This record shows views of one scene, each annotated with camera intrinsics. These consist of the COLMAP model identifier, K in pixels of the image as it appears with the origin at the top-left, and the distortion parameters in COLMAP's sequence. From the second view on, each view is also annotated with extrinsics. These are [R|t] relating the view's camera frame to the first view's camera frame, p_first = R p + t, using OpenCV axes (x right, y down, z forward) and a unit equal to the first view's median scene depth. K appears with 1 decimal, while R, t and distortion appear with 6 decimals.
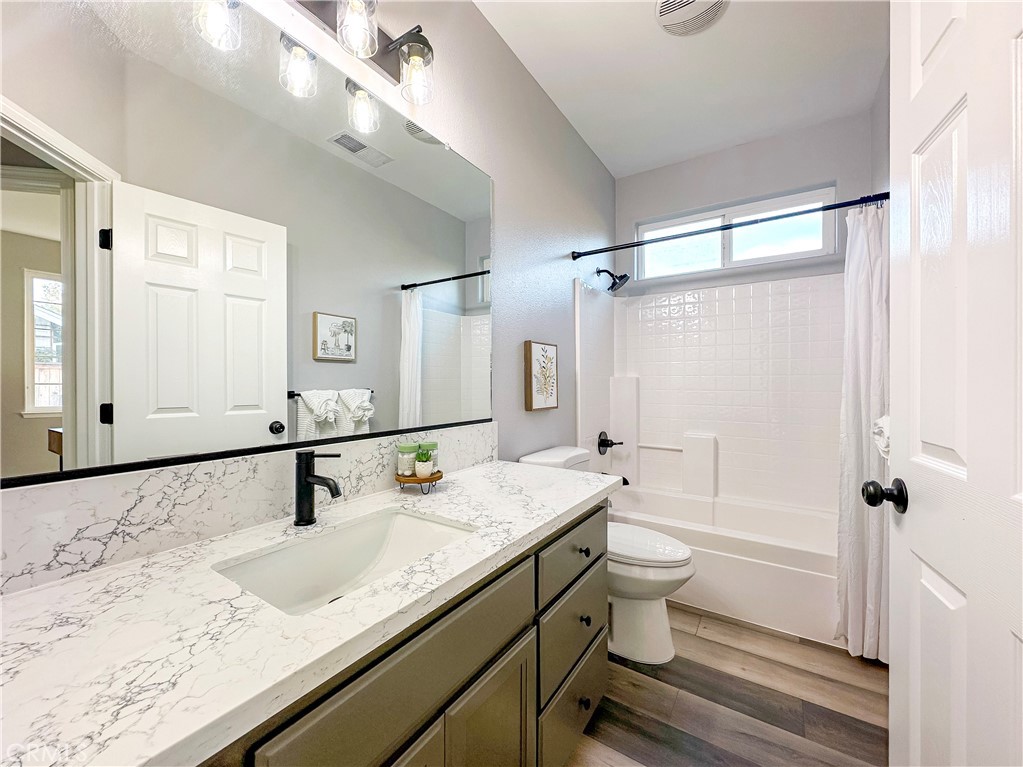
lens RADIAL K [[416.1, 0, 511.5], [0, 416.1, 383.5], [0, 0, 1]] dist [-0.000577, -0.000286]
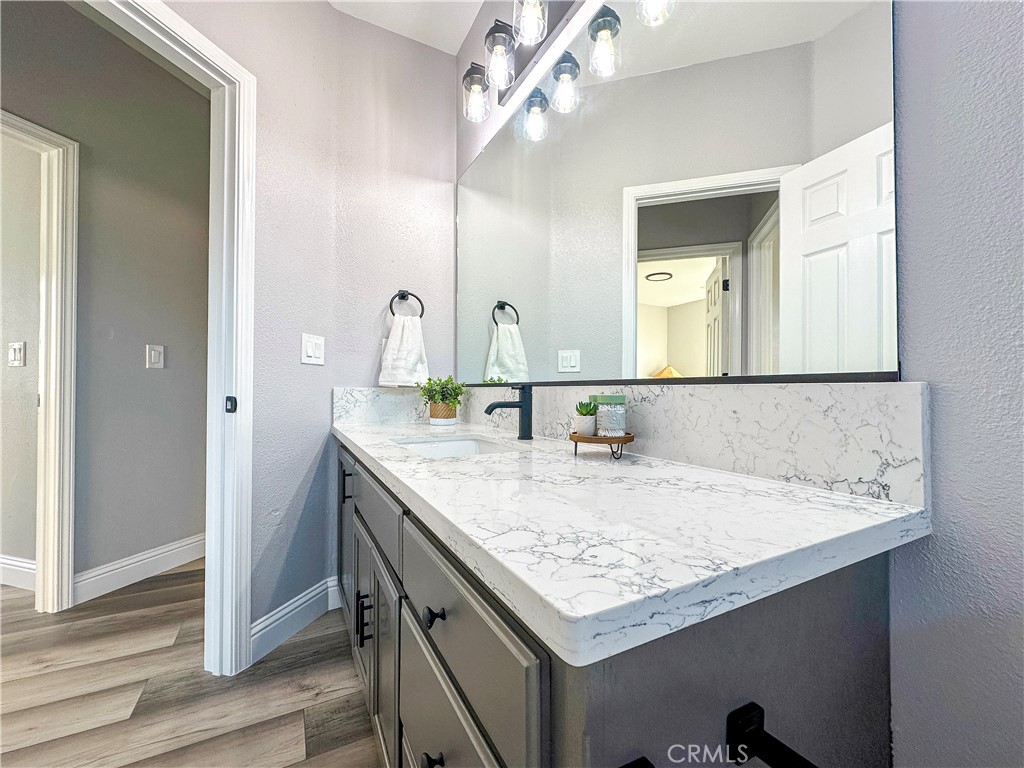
lens RADIAL K [[416.5, 0, 512.0], [0, 416.5, 384.0], [0, 0, 1]] dist [-0.000577, -0.000286]
pose [[-0.458646, -0.018272, -0.888431, 0.416216], [-0.004387, 0.999823, -0.018298, 0.108264], [0.888608, -0.004494, -0.458645, 0.946444]]
